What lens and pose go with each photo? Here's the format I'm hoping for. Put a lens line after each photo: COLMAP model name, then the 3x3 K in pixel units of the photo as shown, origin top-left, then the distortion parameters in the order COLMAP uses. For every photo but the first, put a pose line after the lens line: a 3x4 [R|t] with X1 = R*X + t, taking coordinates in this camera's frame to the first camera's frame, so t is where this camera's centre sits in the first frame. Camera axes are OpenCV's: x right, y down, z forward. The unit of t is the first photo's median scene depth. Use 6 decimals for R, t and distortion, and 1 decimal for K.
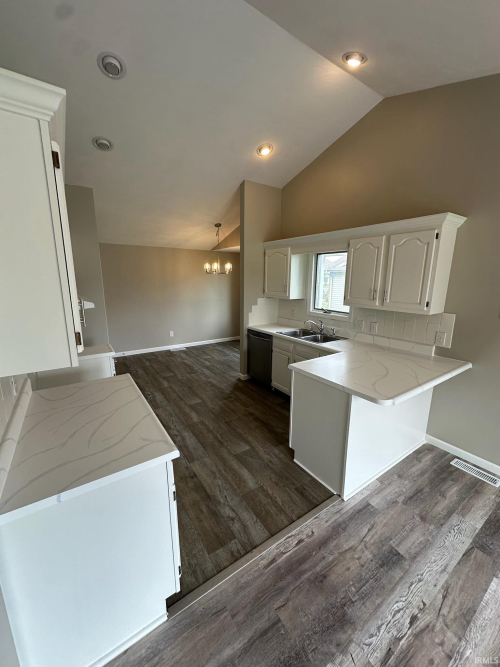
lens RADIAL K [[264.5, 0, 248.7], [0, 264.5, 332.0], [0, 0, 1]] dist [-0.001381, 0.000770]
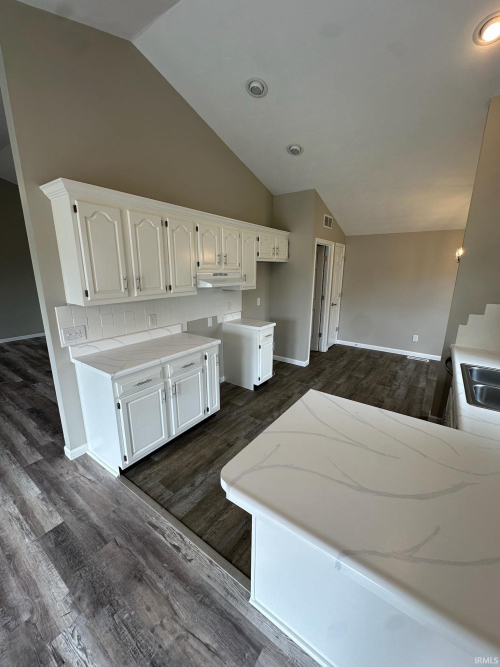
lens RADIAL K [[264.5, 0, 250.8], [0, 264.5, 331.6], [0, 0, 1]] dist [-0.001381, 0.000770]
pose [[0.354558, 0.213756, -0.910273, 0.885313], [-0.193586, 0.969207, 0.152192, -0.125905], [0.914775, 0.122255, 0.385020, 0.716178]]
